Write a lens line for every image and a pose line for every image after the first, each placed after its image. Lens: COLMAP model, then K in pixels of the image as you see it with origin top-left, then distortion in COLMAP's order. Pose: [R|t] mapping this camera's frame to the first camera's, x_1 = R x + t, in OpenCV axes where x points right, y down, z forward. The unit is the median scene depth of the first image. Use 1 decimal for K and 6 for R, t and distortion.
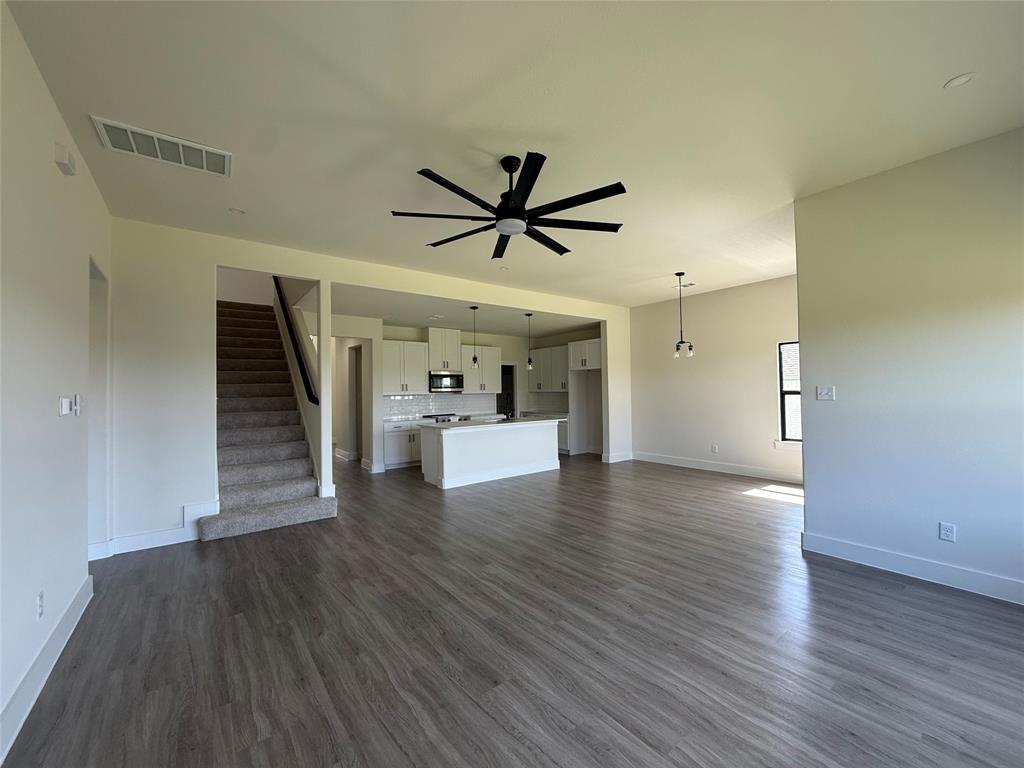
lens RADIAL K [[410.5, 0, 510.0], [0, 410.5, 386.5], [0, 0, 1]] dist [-0.001746, -0.000168]
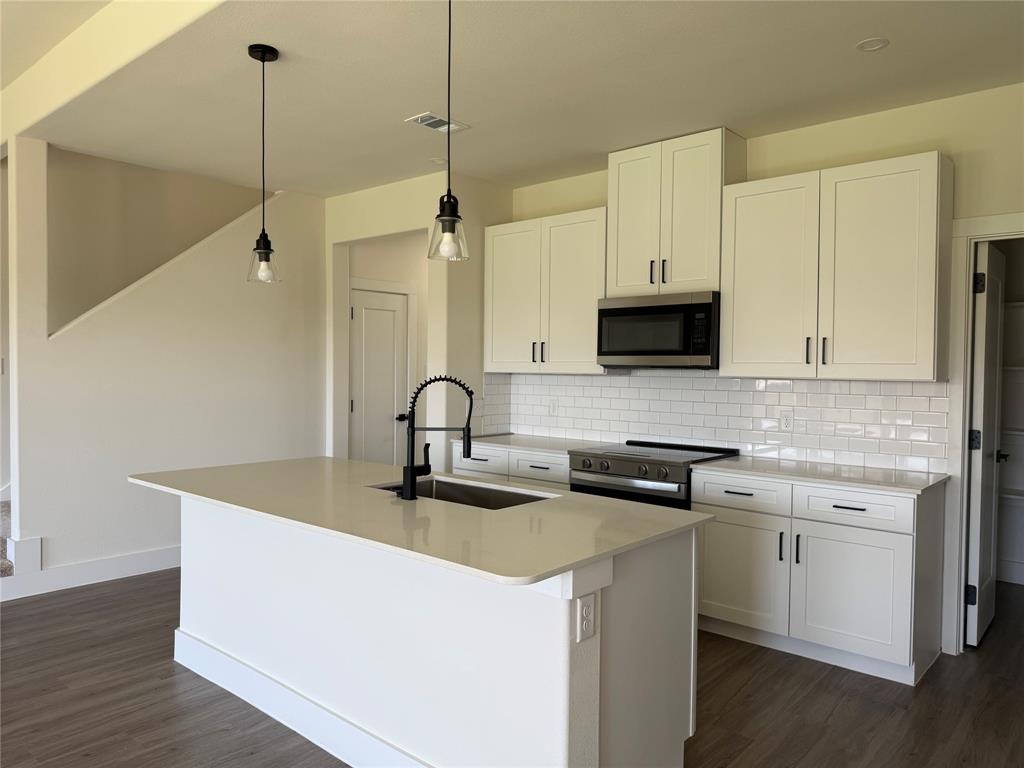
lens RADIAL K [[723.0, 0, 505.1], [0, 723.0, 386.6], [0, 0, 1]] dist [0.013560, -0.000678]
pose [[0.181513, 0.043508, -0.982426, 0.368417], [0.000857, 0.999013, 0.044401, 0.004380], [0.983388, -0.008901, 0.181297, 0.935537]]
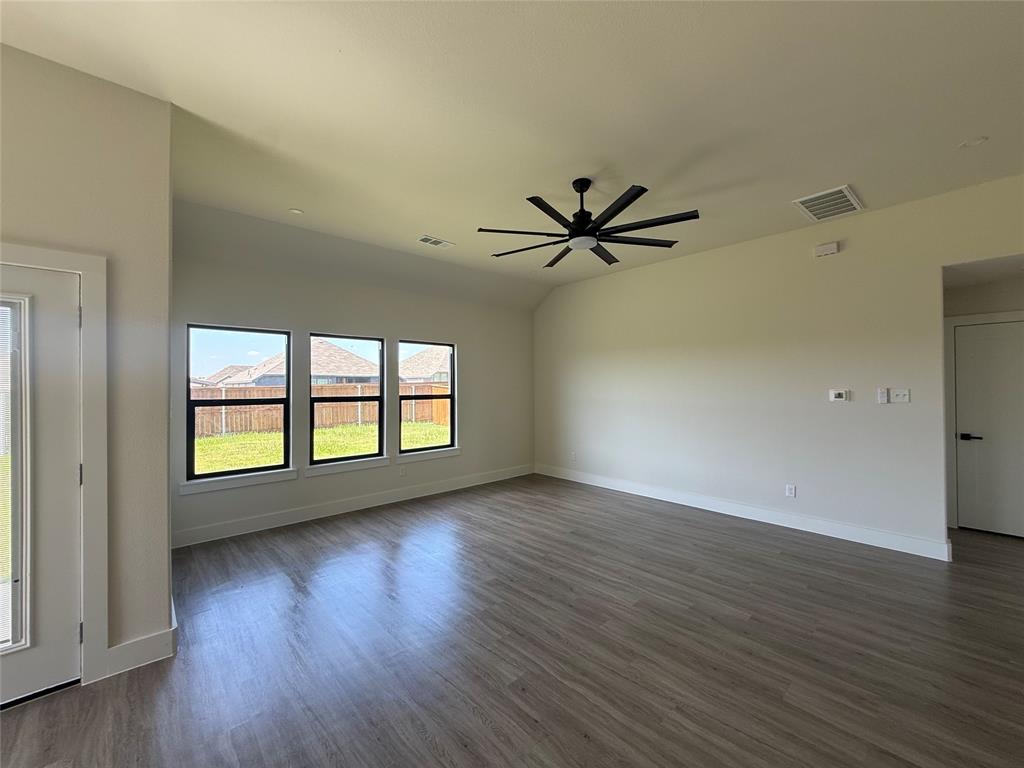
lens RADIAL K [[410.5, 0, 510.0], [0, 410.5, 386.5], [0, 0, 1]] dist [-0.001746, -0.000168]
pose [[-0.996233, 0.023509, -0.083468, 0.116422], [0.025546, 0.999399, -0.023419, 0.005641], [0.082867, -0.025463, -0.996235, 0.819725]]
